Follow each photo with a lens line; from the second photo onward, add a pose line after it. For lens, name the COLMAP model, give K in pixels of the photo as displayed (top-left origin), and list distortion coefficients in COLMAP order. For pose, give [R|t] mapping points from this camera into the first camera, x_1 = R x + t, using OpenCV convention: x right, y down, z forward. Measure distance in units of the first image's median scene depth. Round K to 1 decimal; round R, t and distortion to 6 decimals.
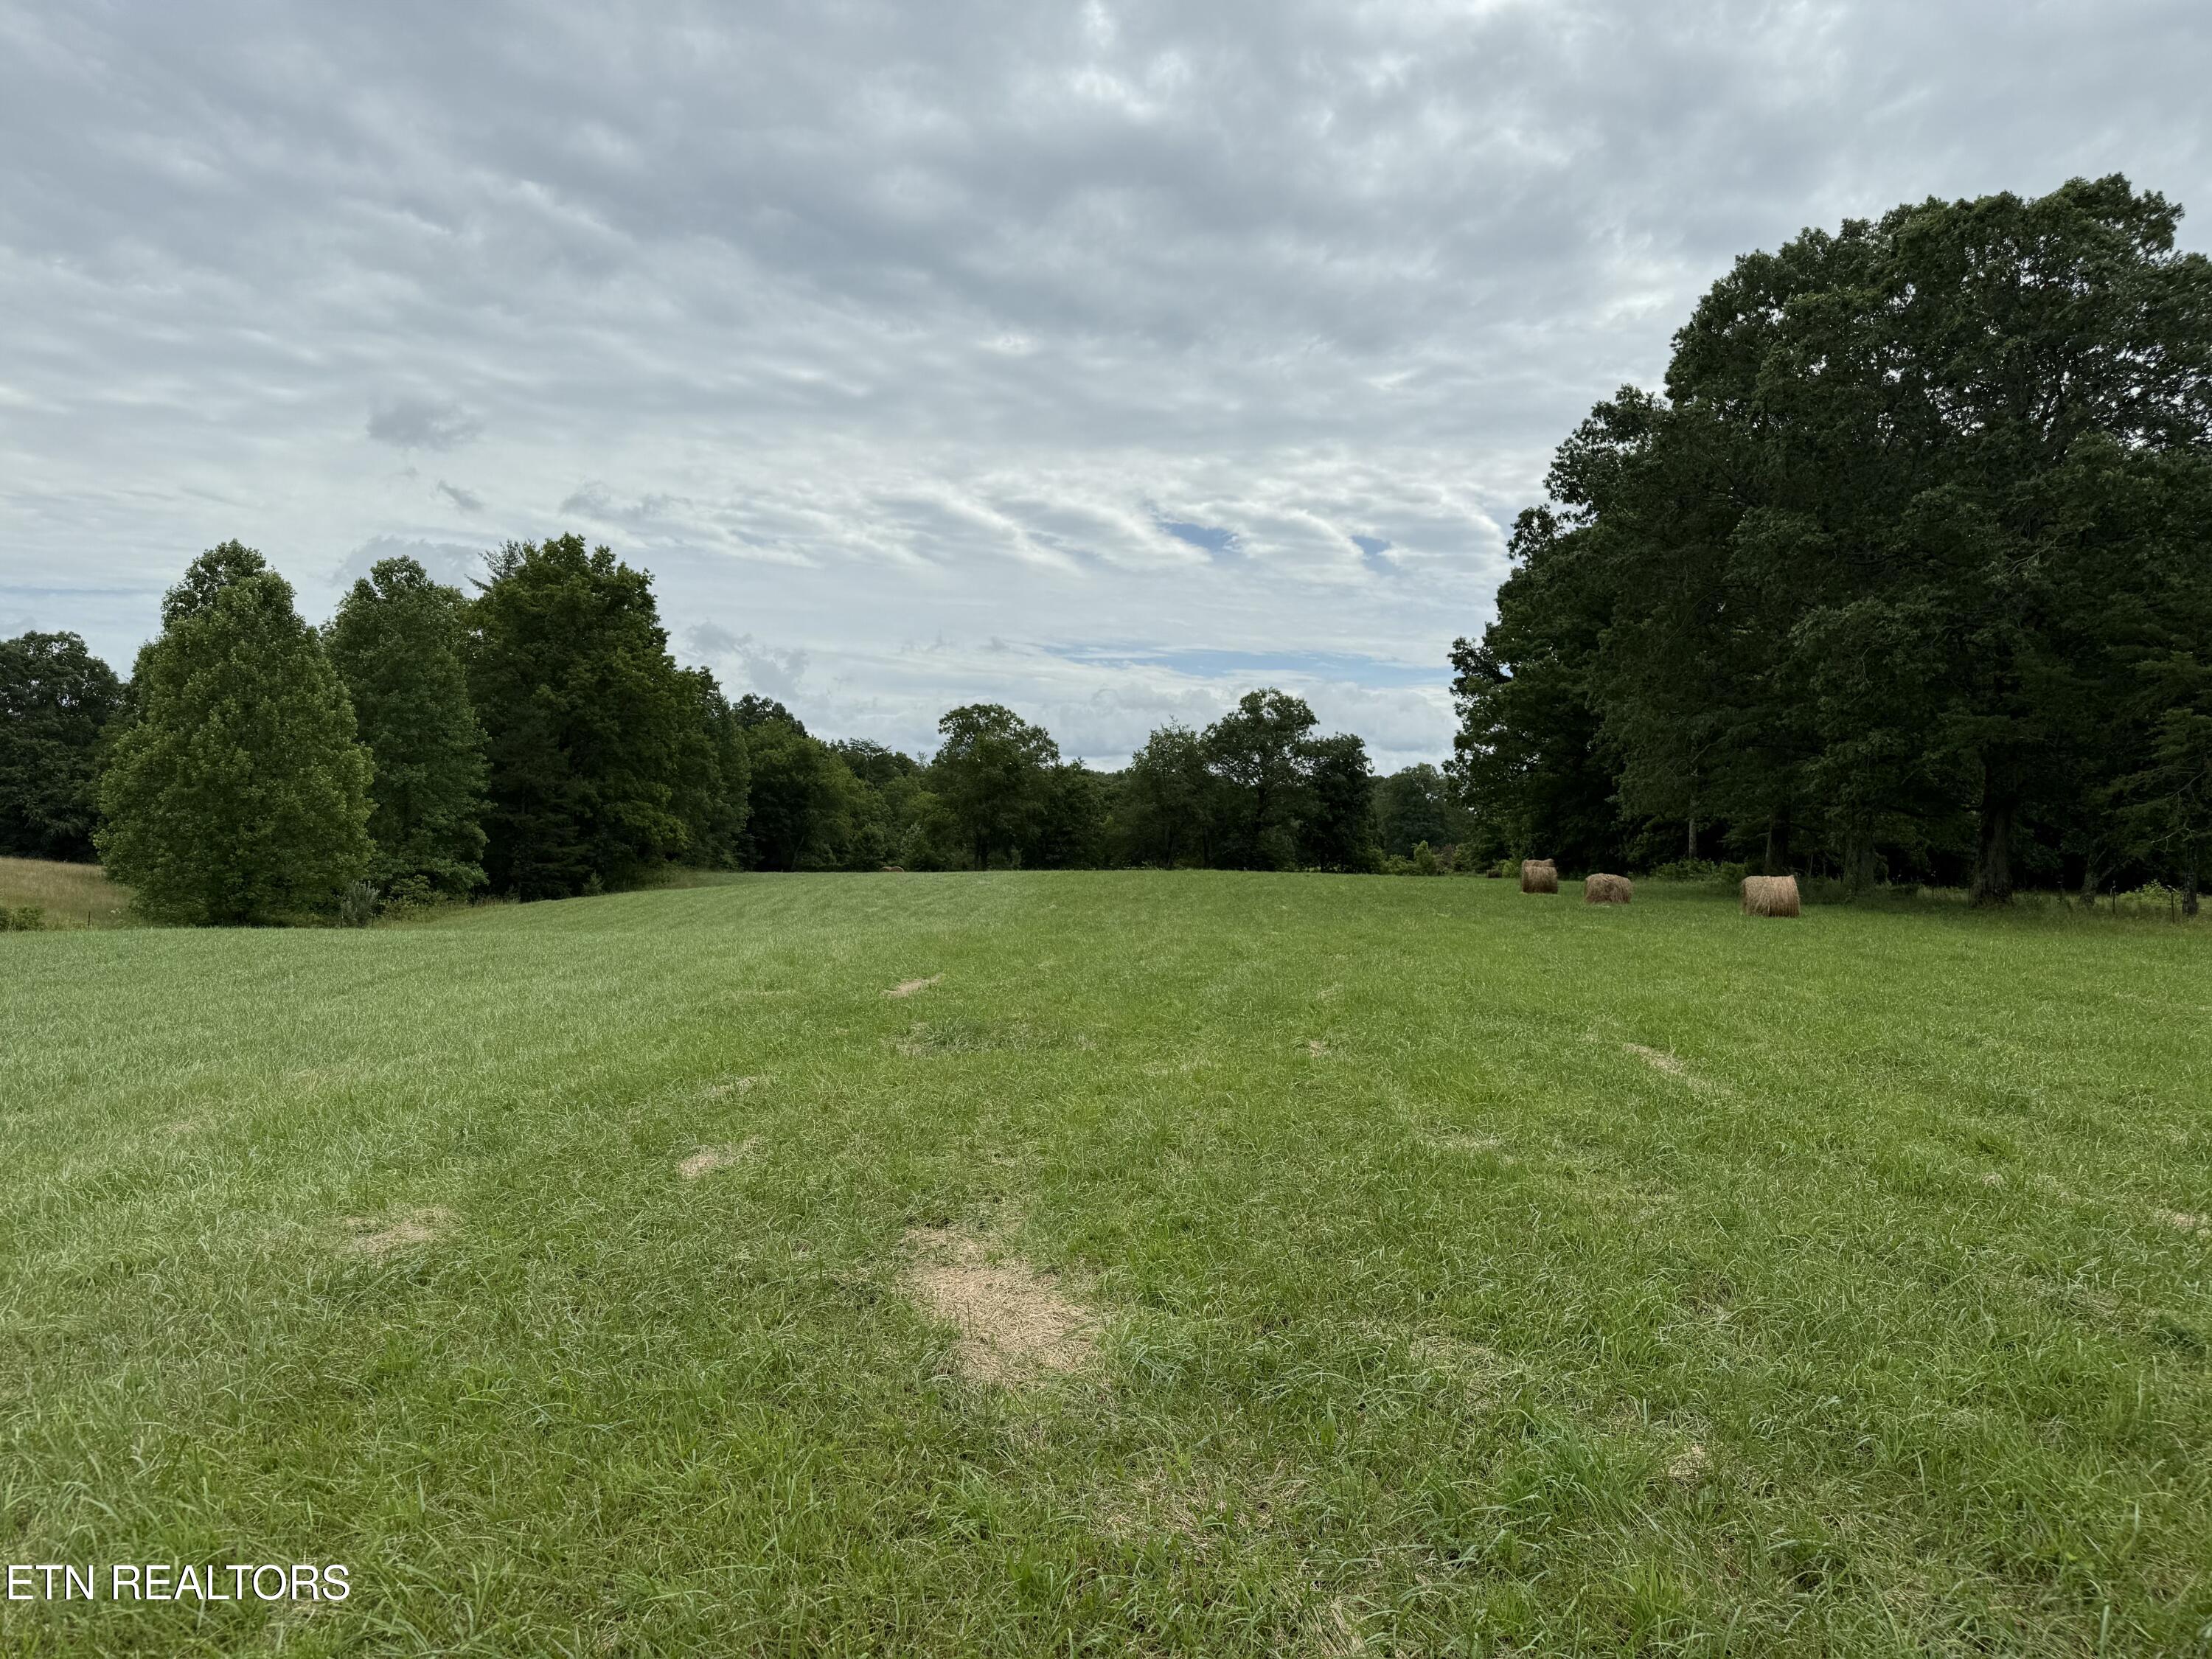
lens RADIAL K [[1531.8, 0, 1106.0], [0, 1531.8, 829.5], [0, 0, 1]] dist [0.057354, 0.003052]
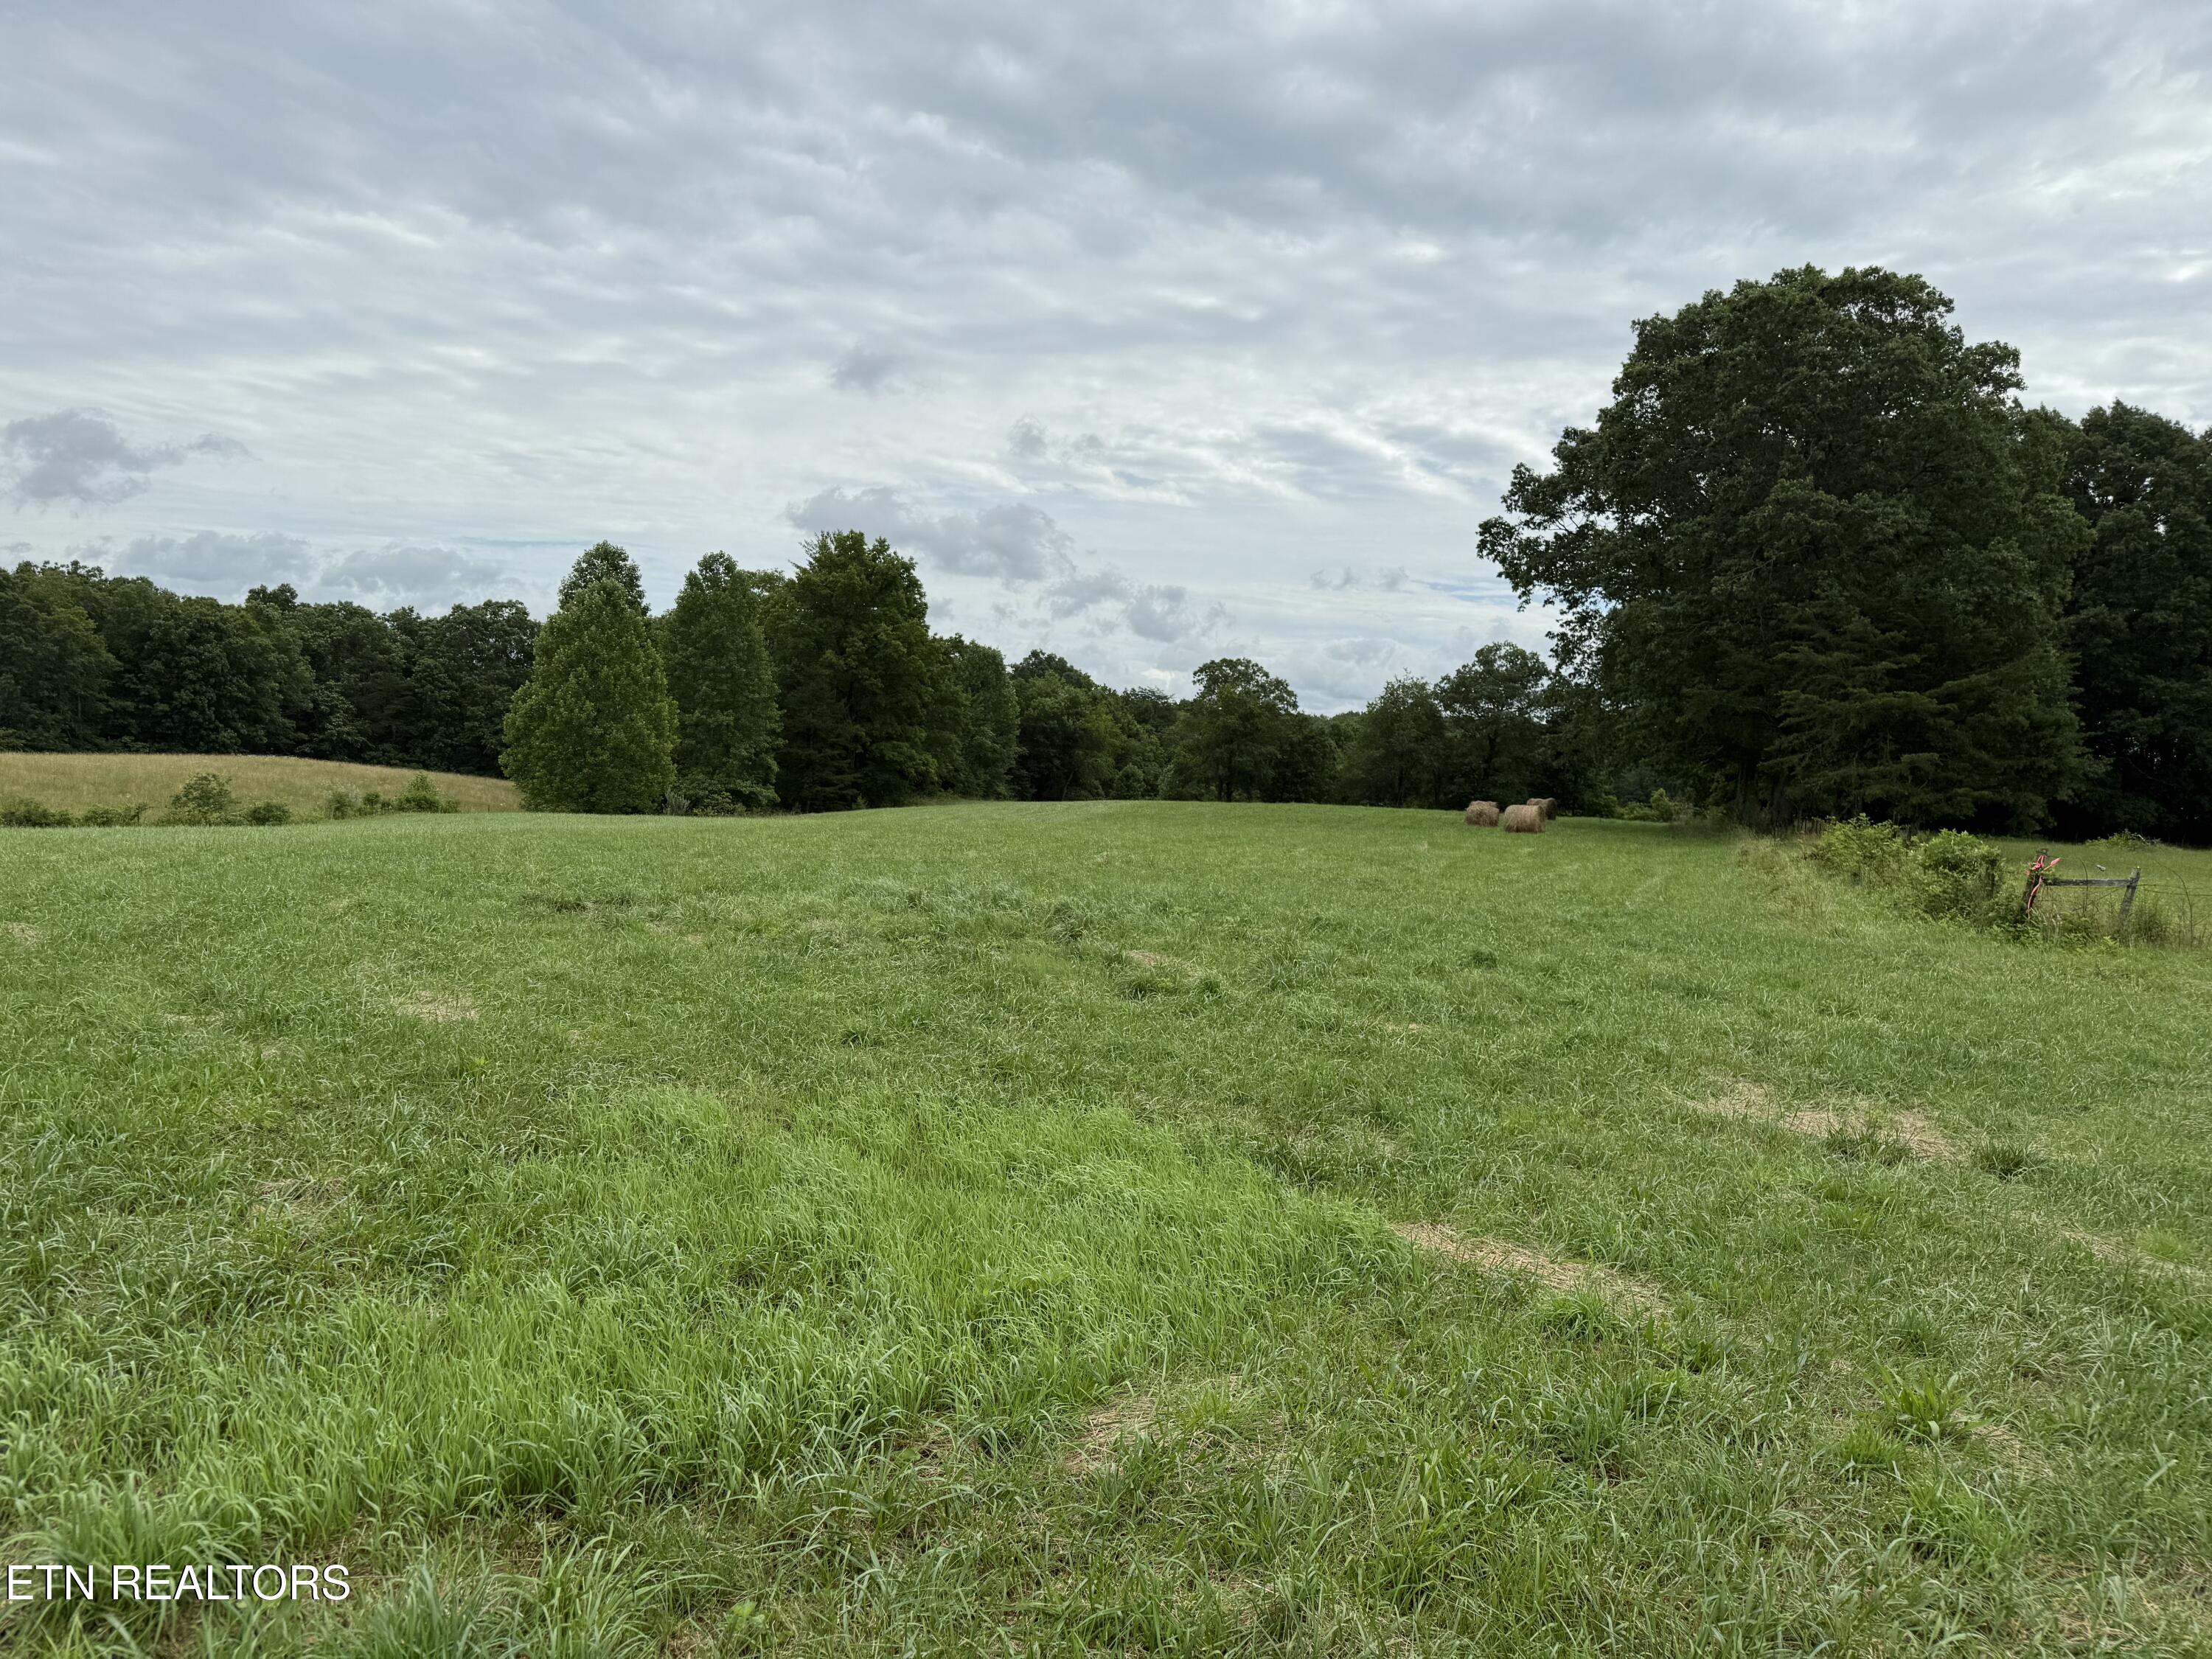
lens RADIAL K [[1547.0, 0, 1106.0], [0, 1547.0, 829.5], [0, 0, 1]] dist [0.247552, 0.000330]
pose [[0.969923, 0.027556, -0.241849, 0.125985], [-0.018701, 0.999071, 0.038834, 0.001188], [0.242694, -0.033144, 0.969536, -0.153387]]
